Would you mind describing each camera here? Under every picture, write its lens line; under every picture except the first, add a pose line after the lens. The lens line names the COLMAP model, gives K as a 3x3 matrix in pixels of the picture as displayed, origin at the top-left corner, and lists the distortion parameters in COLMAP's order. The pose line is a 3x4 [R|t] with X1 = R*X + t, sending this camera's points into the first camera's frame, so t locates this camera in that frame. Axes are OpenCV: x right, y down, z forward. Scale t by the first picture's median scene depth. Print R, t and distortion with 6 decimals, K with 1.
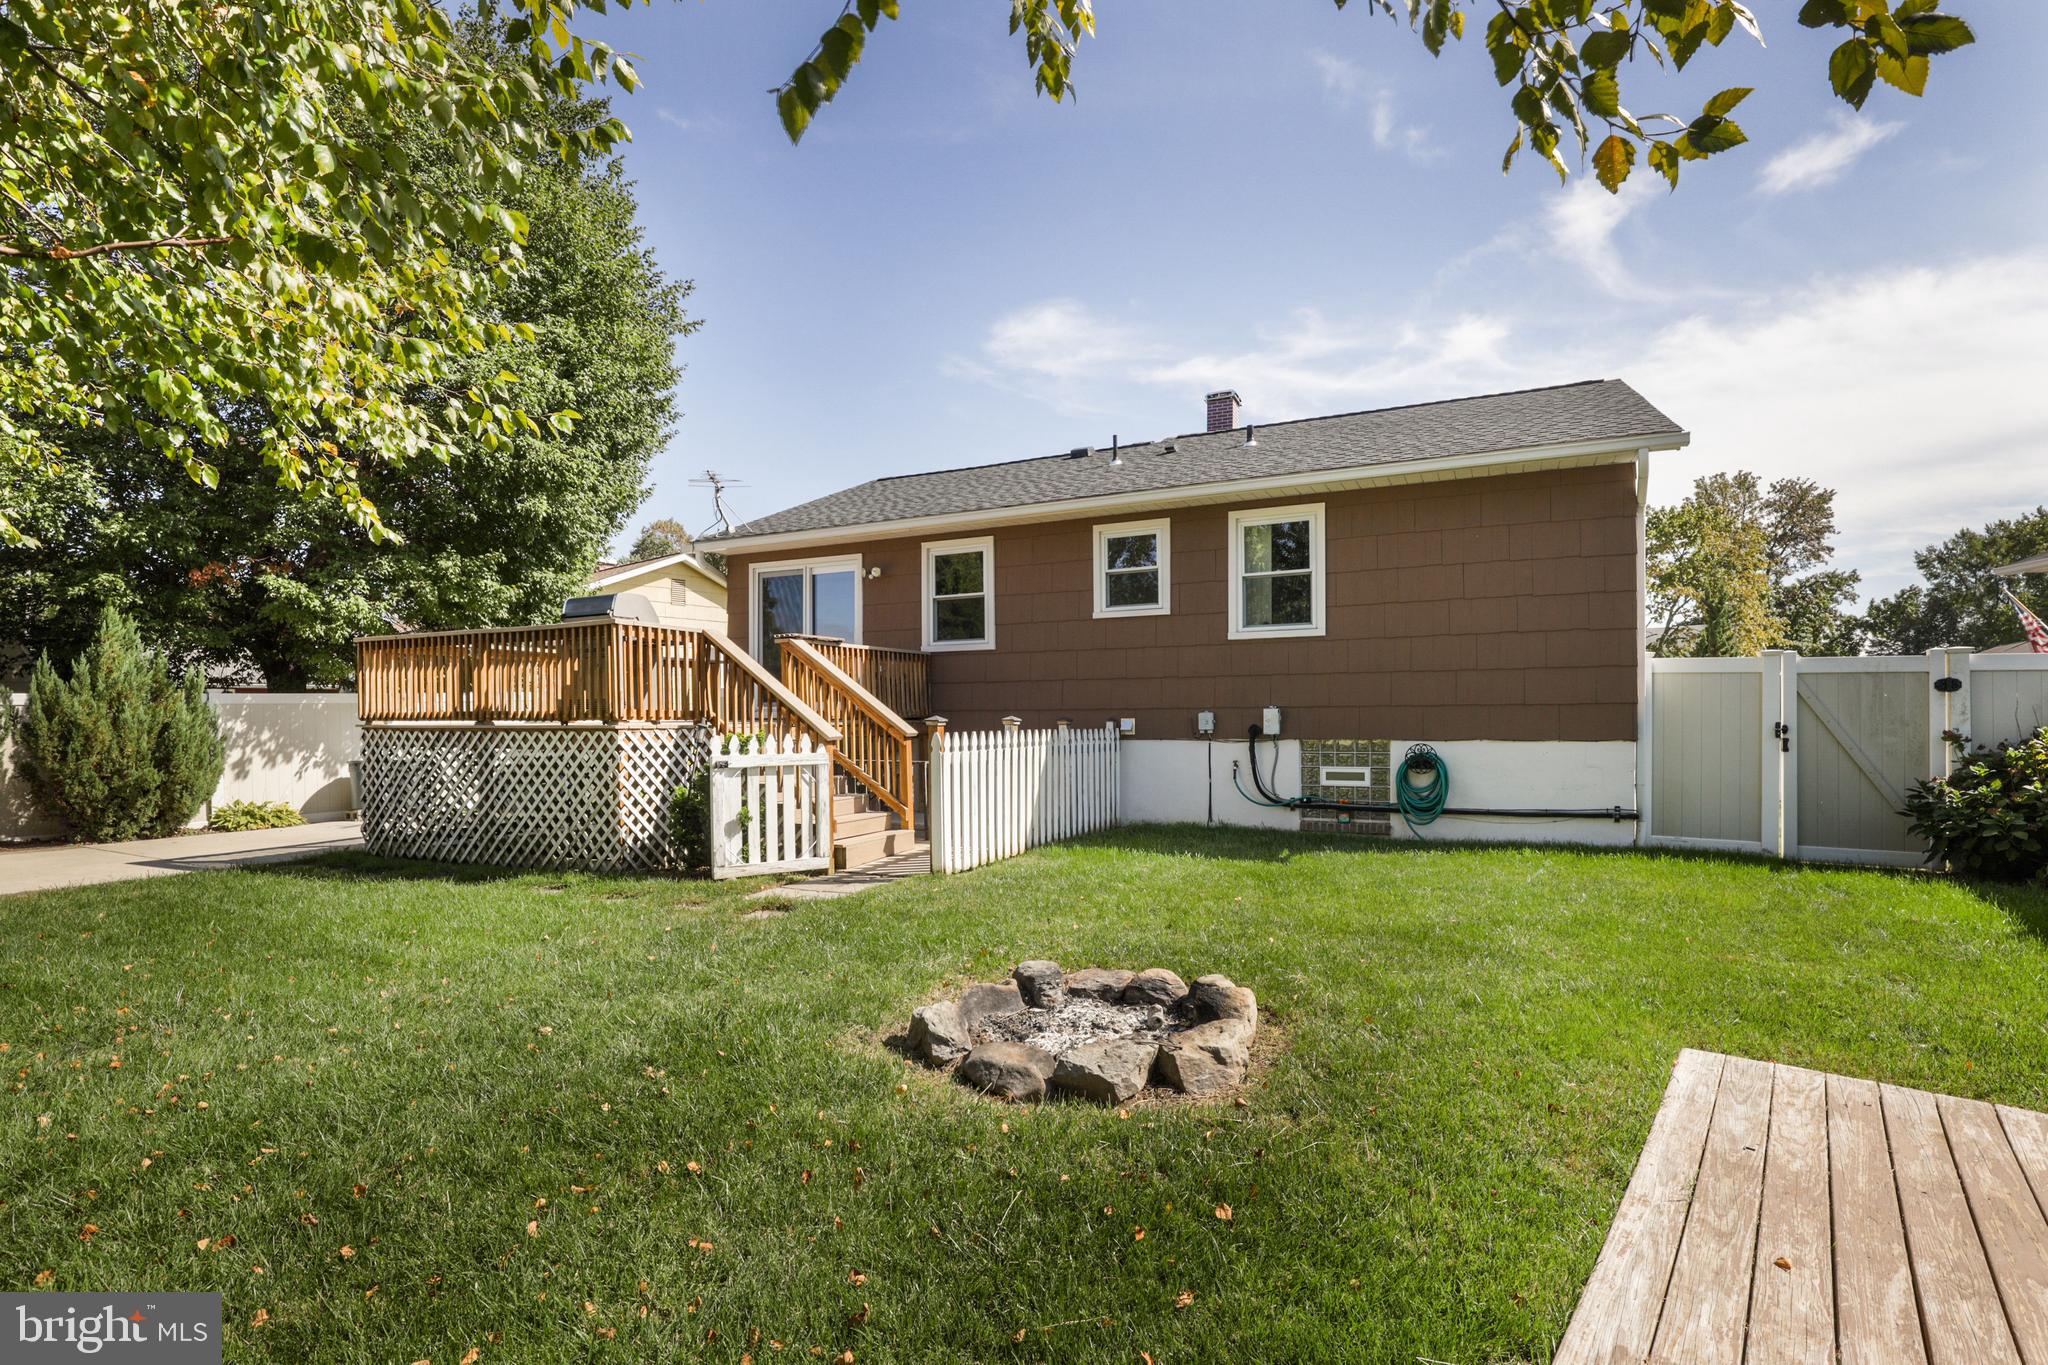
lens RADIAL K [[972.5, 0, 1023.8], [0, 972.5, 728.7], [0, 0, 1]] dist [-0.028985, -0.000133]
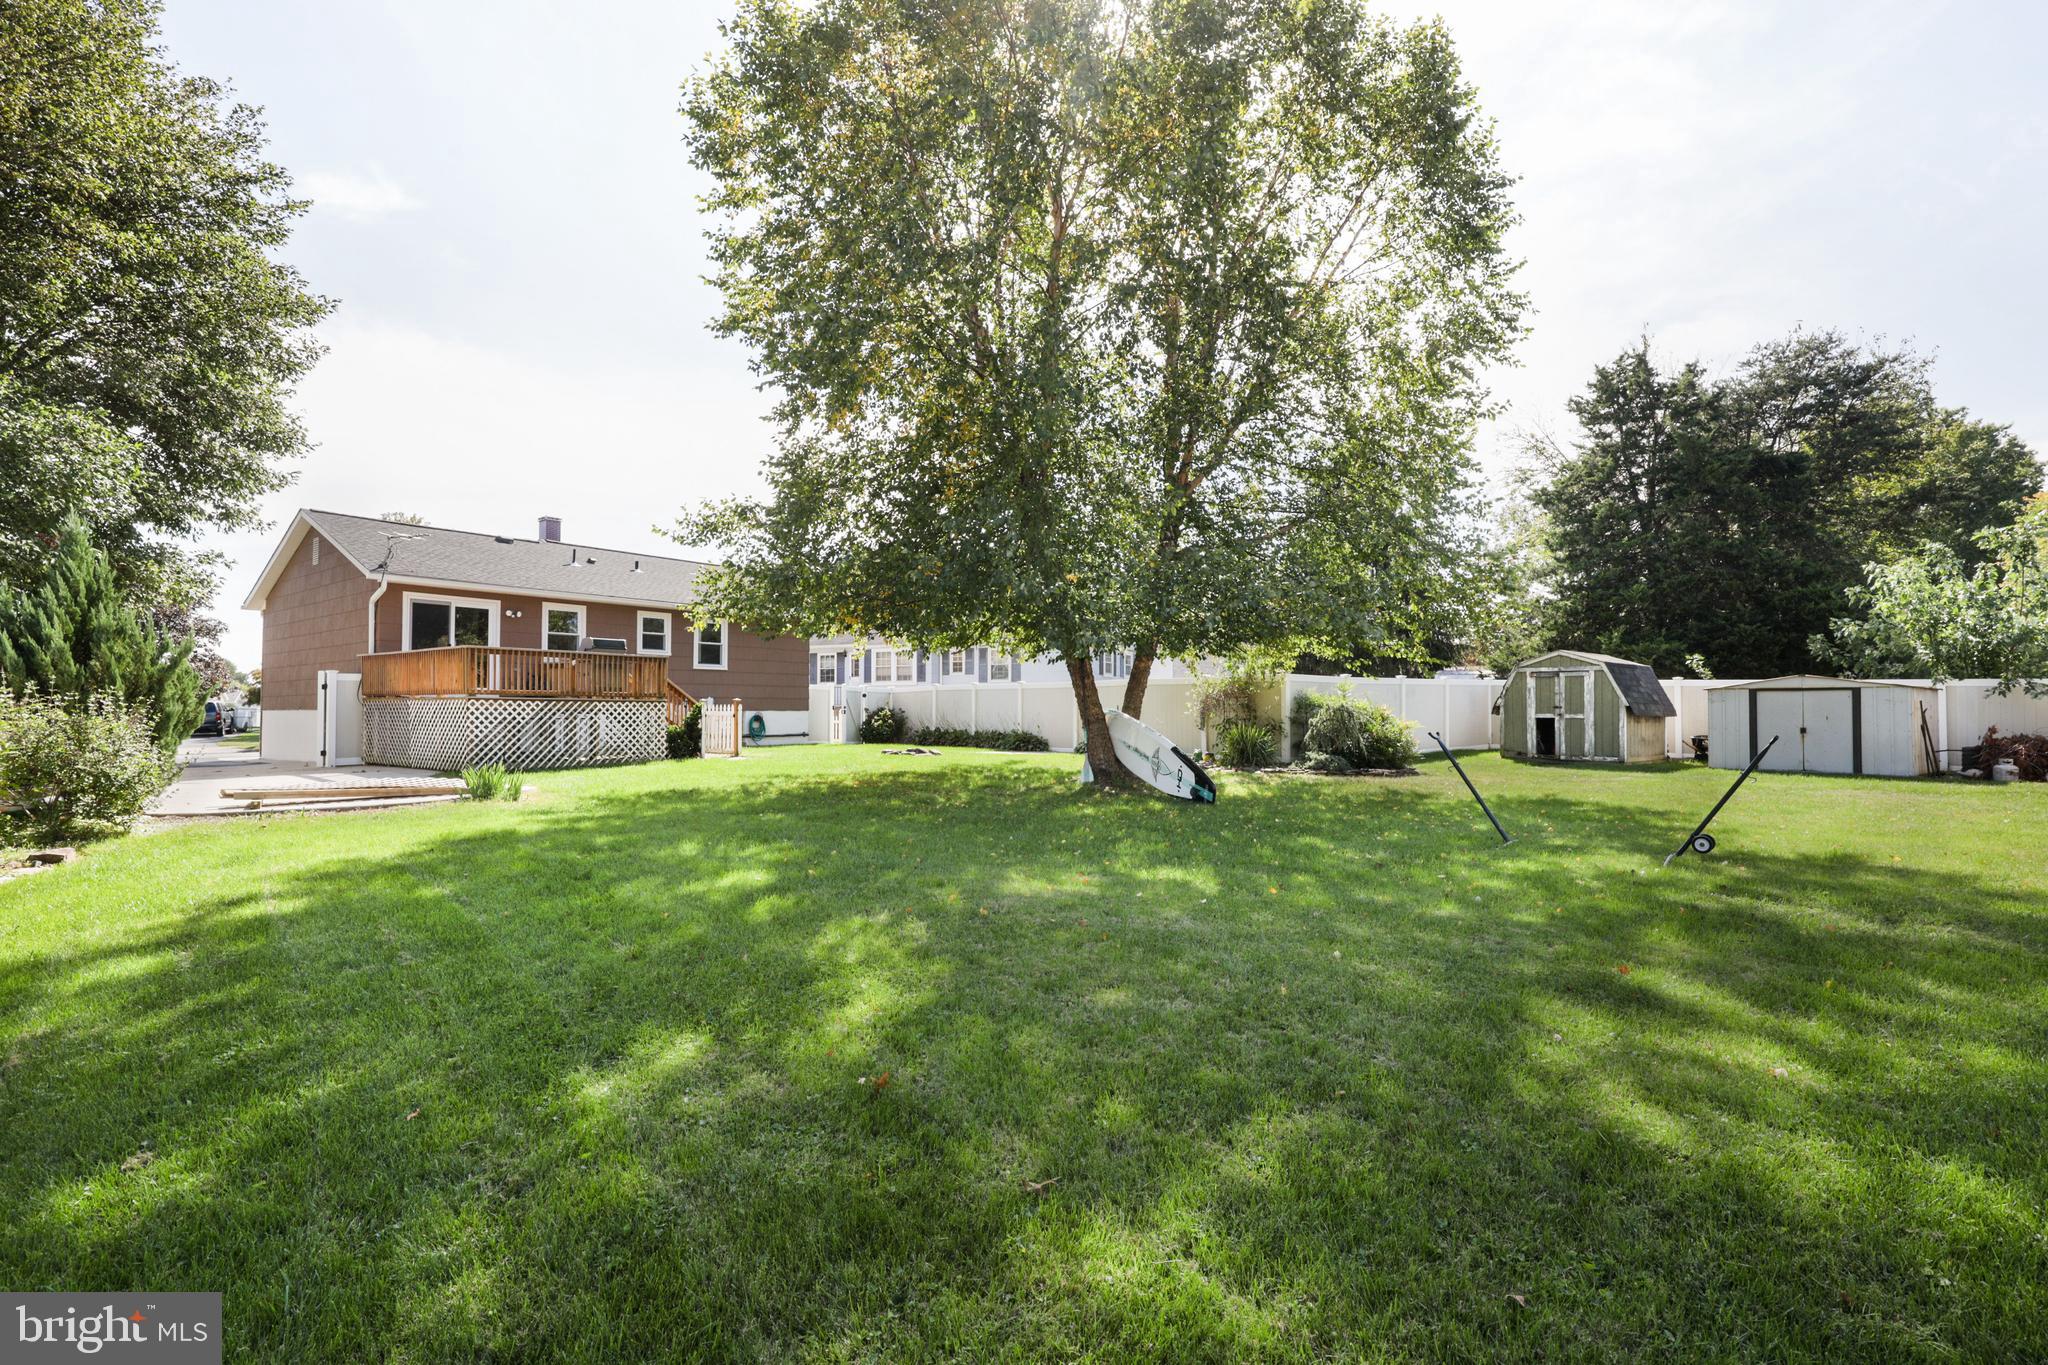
lens RADIAL K [[947.1, 0, 1029.1], [0, 947.1, 691.9], [0, 0, 1]] dist [-0.023847, 0.008870]
pose [[0.197620, 0.024969, 0.979961, -1.902008], [0.005915, 0.999627, -0.026663, 0.031971], [-0.980261, 0.011066, 0.197399, -0.268109]]
